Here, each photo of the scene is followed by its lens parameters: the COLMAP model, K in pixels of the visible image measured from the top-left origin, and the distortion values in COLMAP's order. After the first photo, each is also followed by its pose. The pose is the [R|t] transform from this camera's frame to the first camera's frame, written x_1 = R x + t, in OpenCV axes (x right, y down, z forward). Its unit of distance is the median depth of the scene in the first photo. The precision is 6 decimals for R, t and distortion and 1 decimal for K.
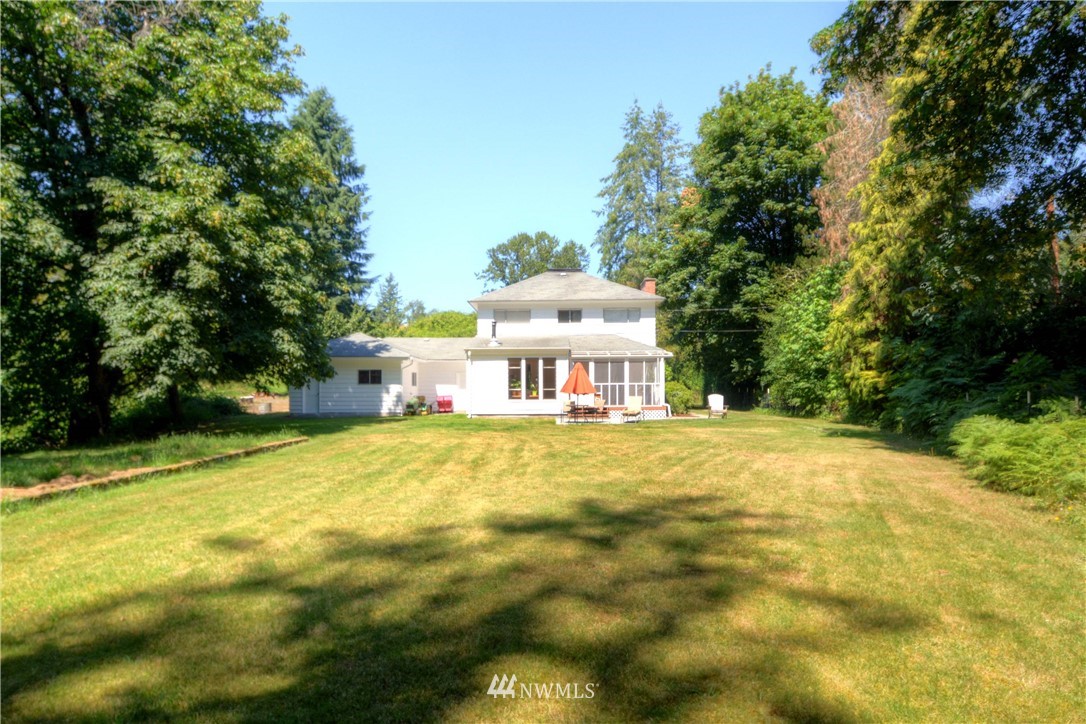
lens RADIAL K [[653.7, 0, 543.5], [0, 653.7, 362.0], [0, 0, 1]] dist [0.000456, 0.000256]
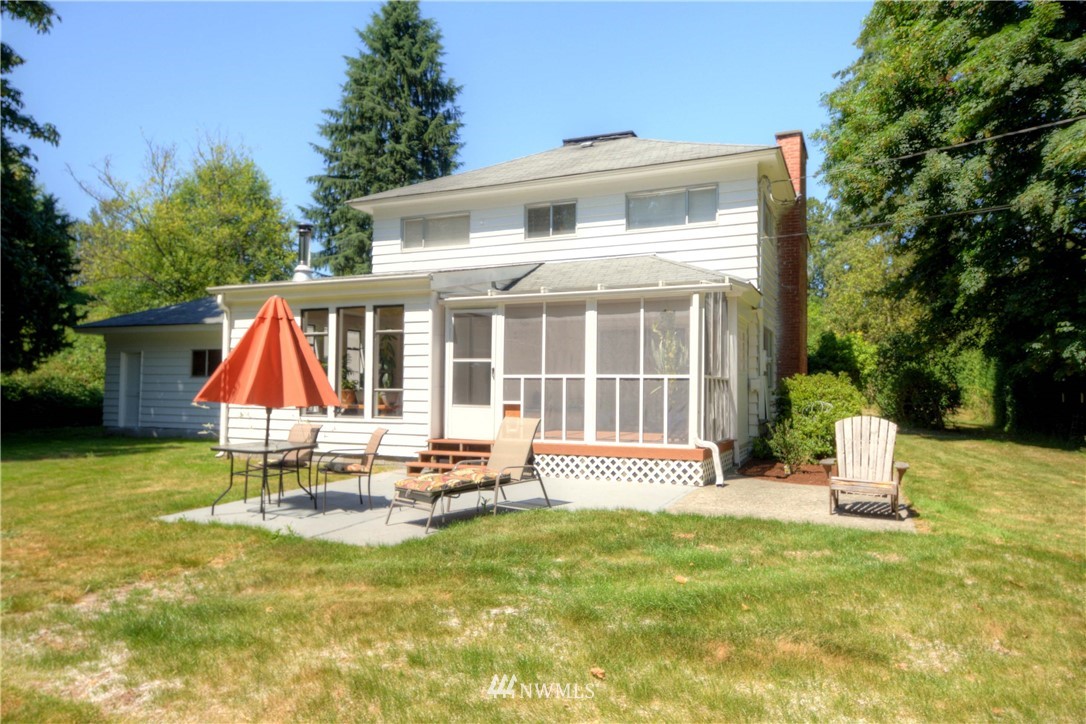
lens RADIAL K [[706.9, 0, 541.9], [0, 706.9, 367.4], [0, 0, 1]] dist [0.006182, 0.003355]
pose [[0.925966, -0.001834, -0.377603, 0.211691], [0.005148, 0.999957, 0.007768, 0.023261], [0.377573, -0.009136, 0.925935, 0.566896]]
